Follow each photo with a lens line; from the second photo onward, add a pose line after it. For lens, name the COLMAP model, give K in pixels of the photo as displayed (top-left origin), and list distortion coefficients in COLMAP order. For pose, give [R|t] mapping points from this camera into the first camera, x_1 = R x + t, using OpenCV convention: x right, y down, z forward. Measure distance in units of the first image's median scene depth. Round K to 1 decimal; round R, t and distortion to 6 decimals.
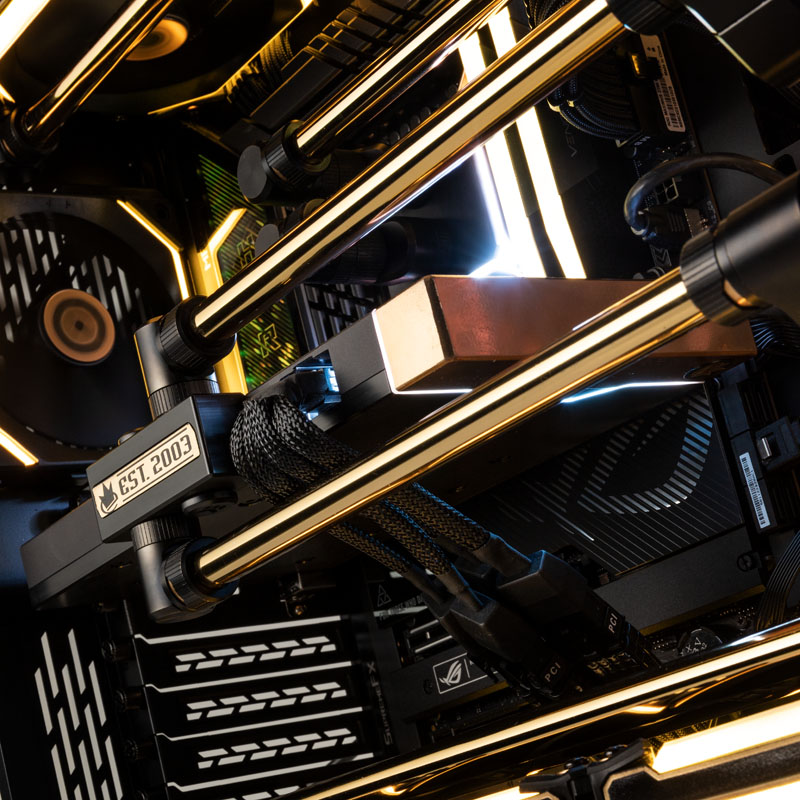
lens RADIAL K [[1765.1, 0, 400.0], [0, 1765.1, 400.0], [0, 0, 1]] dist [-0.237418, -0.333744]
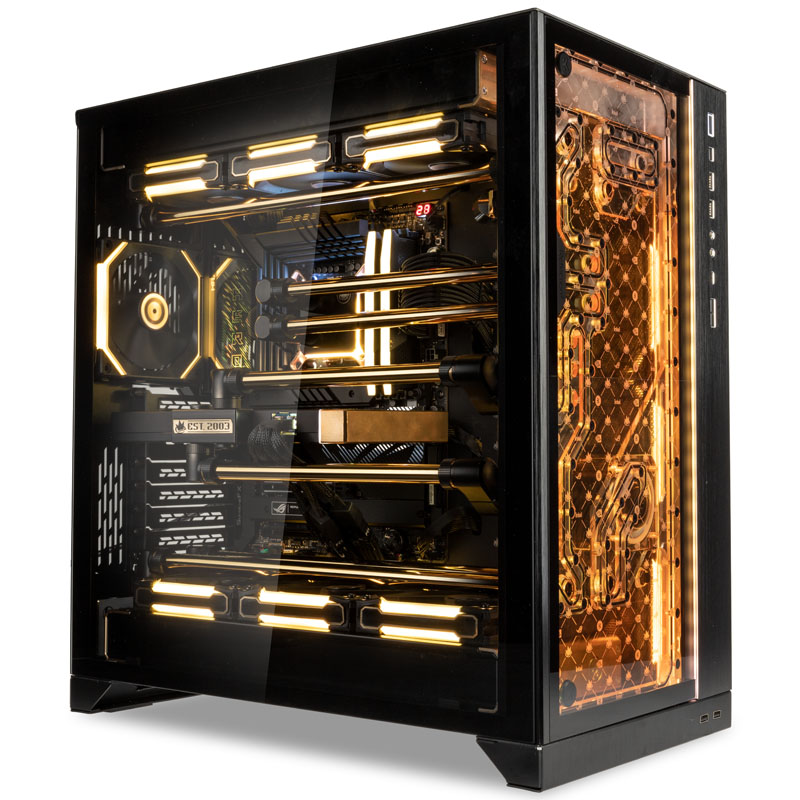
lens RADIAL K [[1456.2, 0, 400.0], [0, 1456.2, 400.0], [0, 0, 1]] dist [0.005242, -0.004270]
pose [[0.938998, 0.250213, 0.235959, -0.369598], [-0.292196, 0.942259, 0.163613, -0.401339], [-0.181397, -0.222578, 0.957890, -0.984558]]
